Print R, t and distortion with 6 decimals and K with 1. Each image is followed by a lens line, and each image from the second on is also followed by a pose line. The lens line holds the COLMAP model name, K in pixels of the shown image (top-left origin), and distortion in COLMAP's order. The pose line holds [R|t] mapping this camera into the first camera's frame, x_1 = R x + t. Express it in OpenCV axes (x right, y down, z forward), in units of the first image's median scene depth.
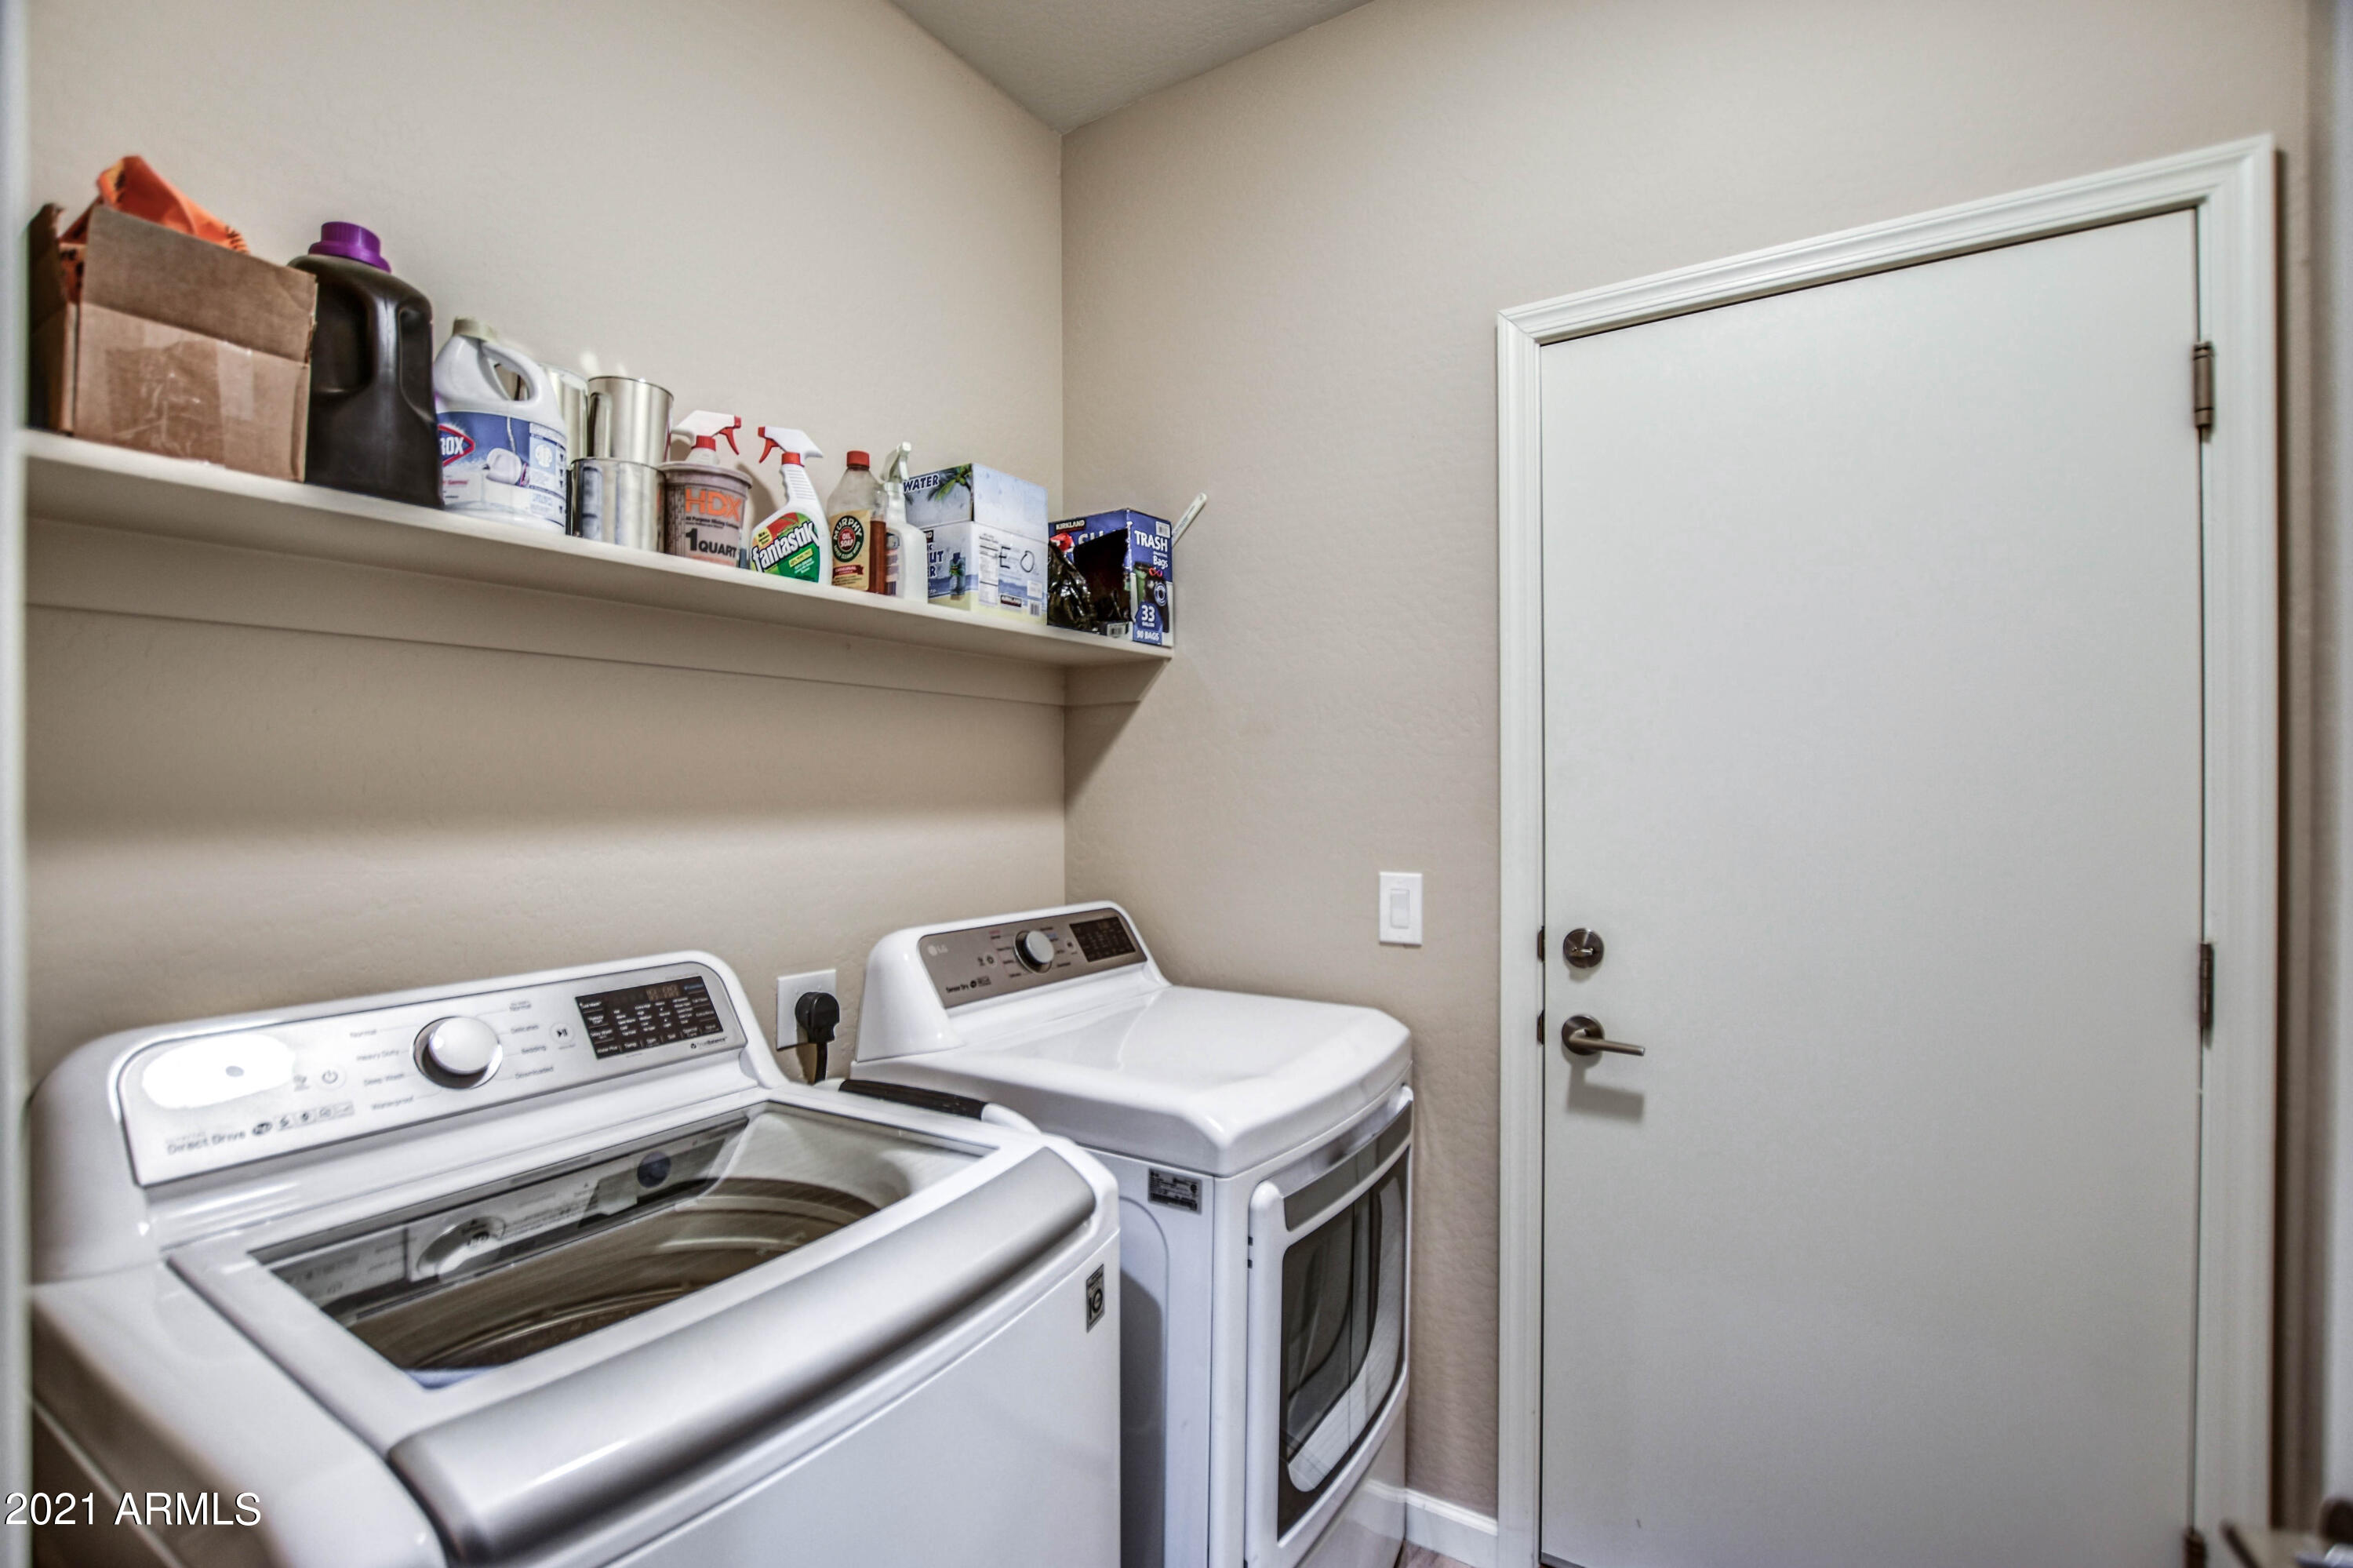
lens RADIAL K [[1058.5, 0, 1175.7], [0, 1058.5, 781.2], [0, 0, 1]] dist [-0.031223, 0.004586]
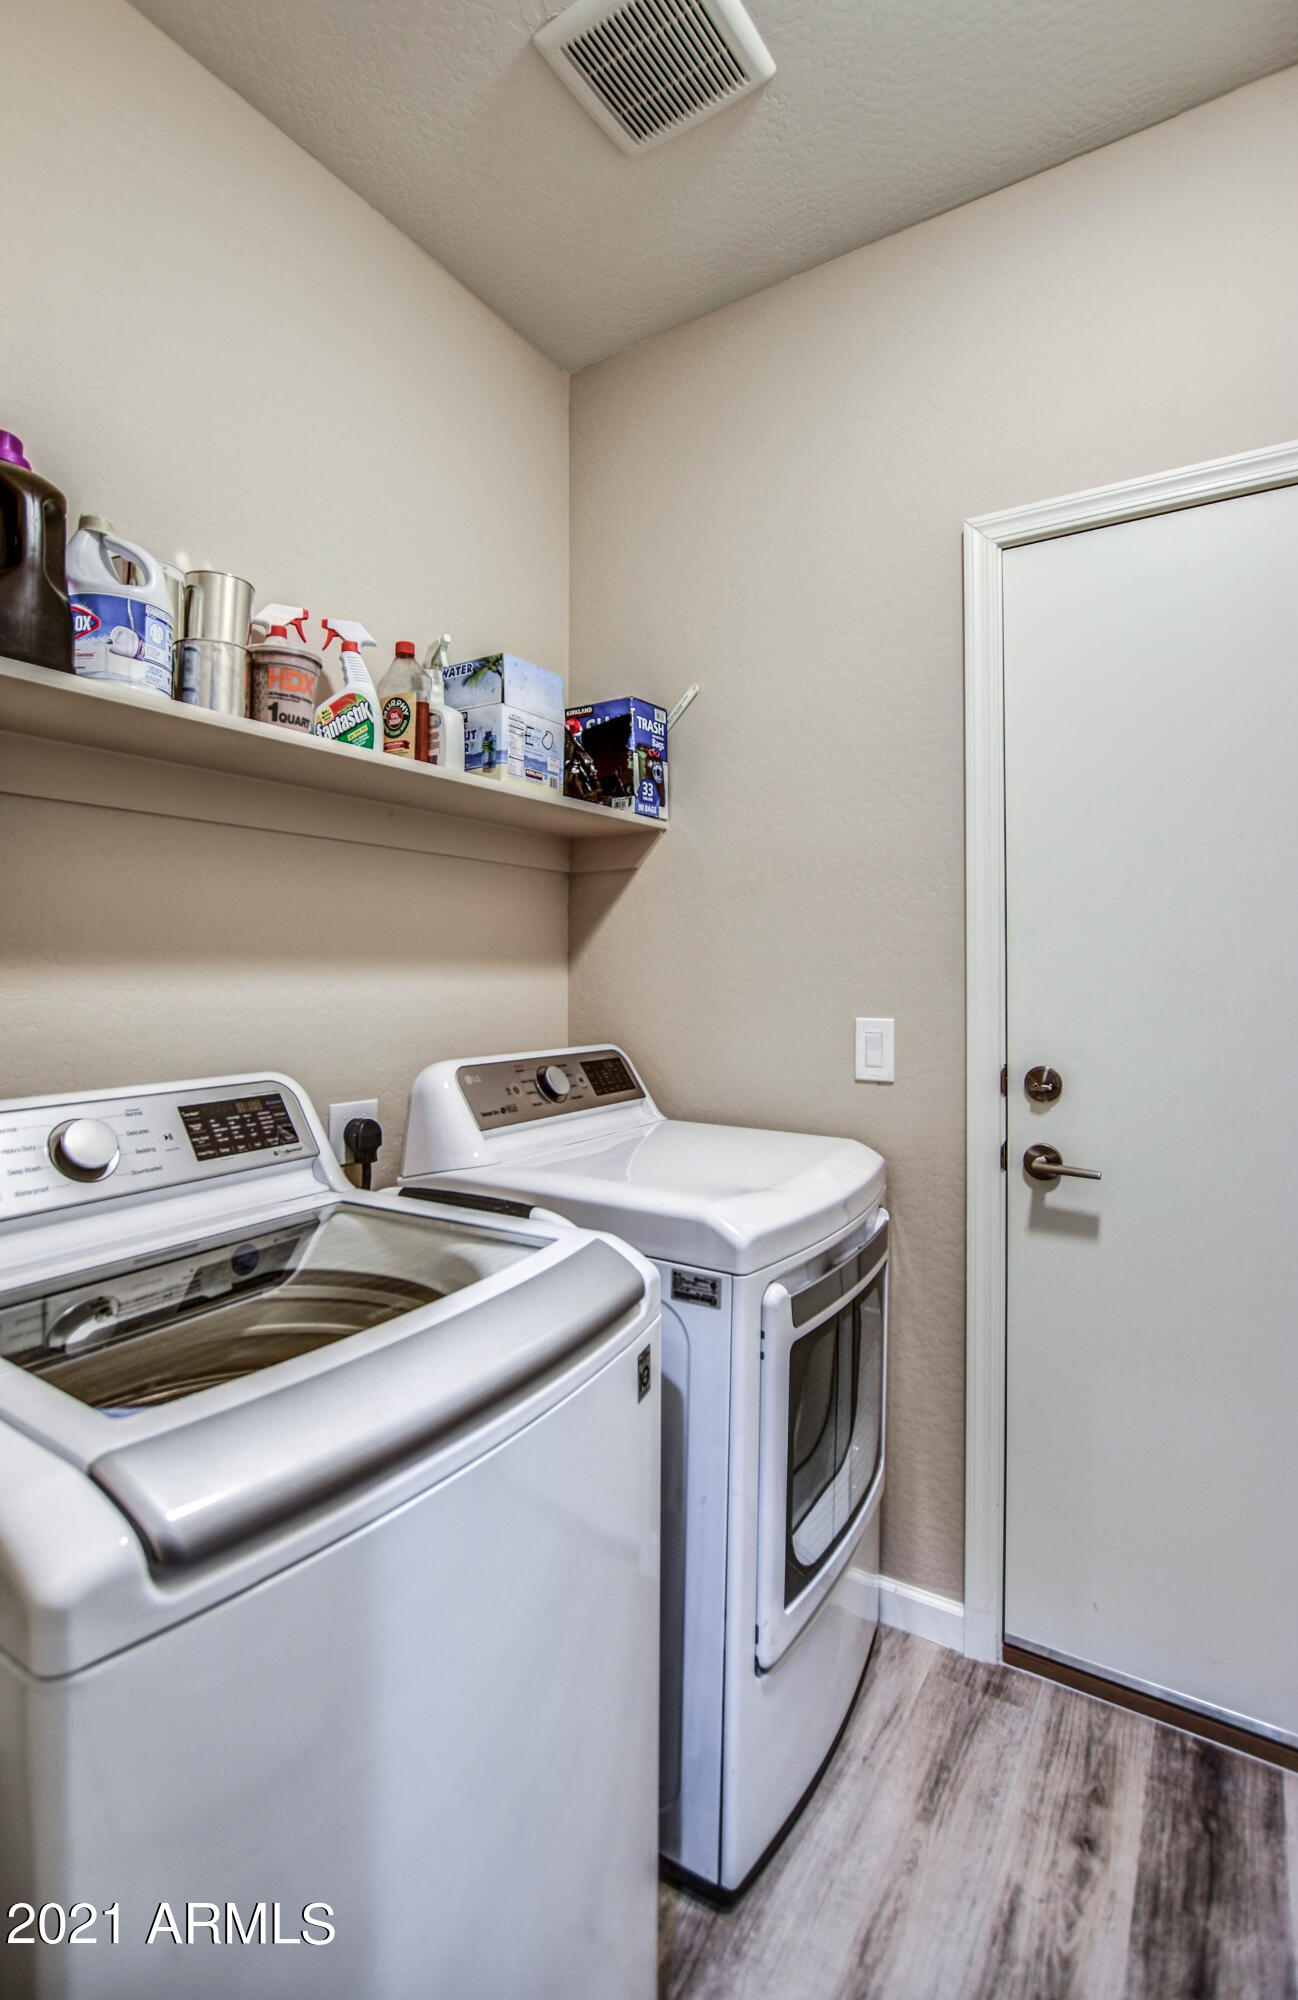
lens RADIAL K [[945.3, 0, 571.1], [0, 945.3, 962.5], [0, 0, 1]] dist [-0.030471, 0.003140]
pose [[0.999779, 0.003060, -0.020800, -0.099553], [-0.003448, 0.999820, -0.018655, 0.052819], [0.020739, 0.018723, 0.999610, -0.009424]]
